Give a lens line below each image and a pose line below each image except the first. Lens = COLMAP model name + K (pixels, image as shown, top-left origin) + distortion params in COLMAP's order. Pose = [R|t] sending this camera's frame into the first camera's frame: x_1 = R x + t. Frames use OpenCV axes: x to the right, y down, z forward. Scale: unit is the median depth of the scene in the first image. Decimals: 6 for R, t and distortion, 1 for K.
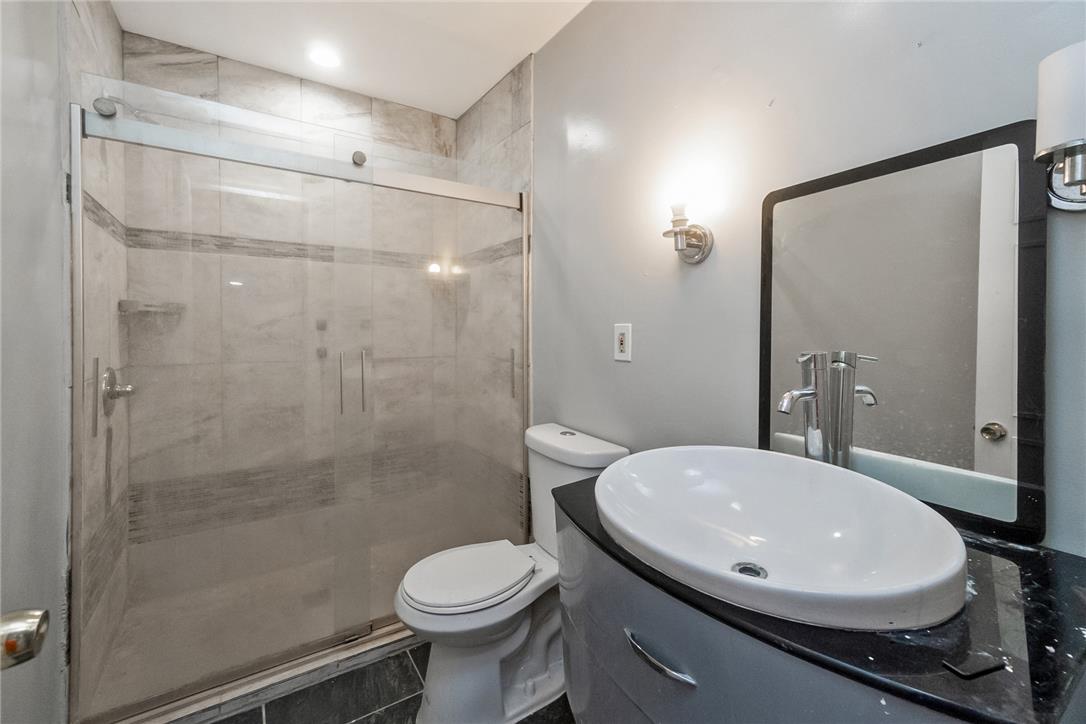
lens RADIAL K [[466.7, 0, 549.6], [0, 466.7, 358.0], [0, 0, 1]] dist [0.005145, 0.000656]
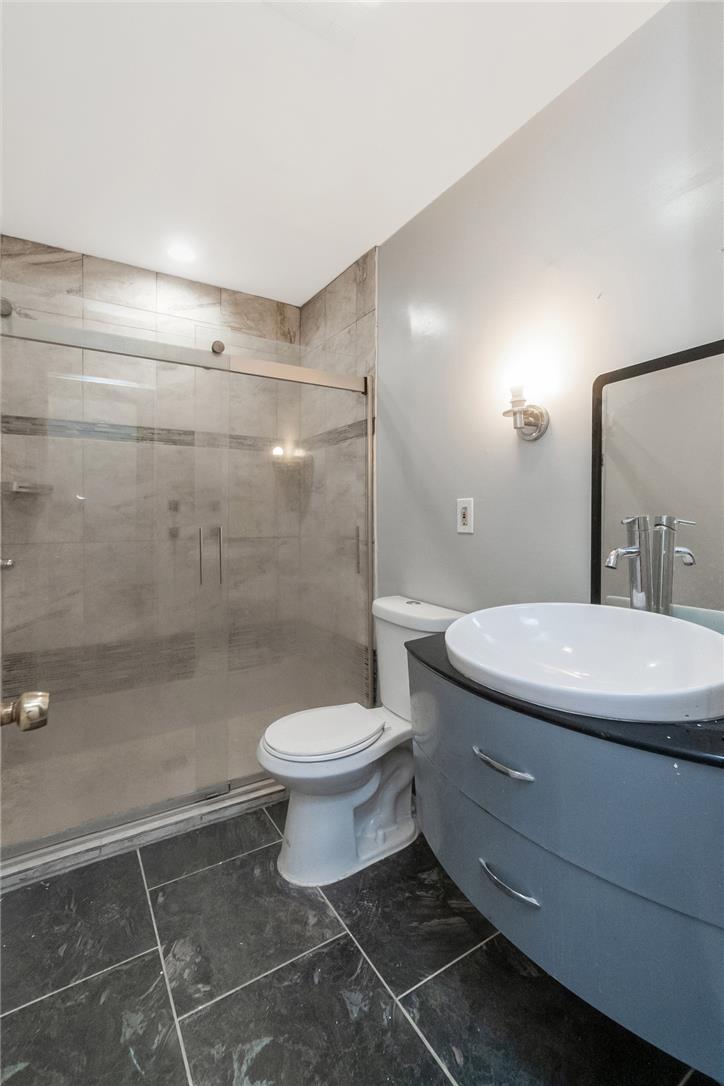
lens RADIAL K [[483.2, 0, 373.7], [0, 483.2, 546.1], [0, 0, 1]] dist [-0.004234, -0.000055]
pose [[0.999792, -0.006135, -0.019428, -0.028019], [0.006133, 0.999981, -0.000147, 0.030353], [0.019429, 0.000027, 0.999811, -0.096801]]
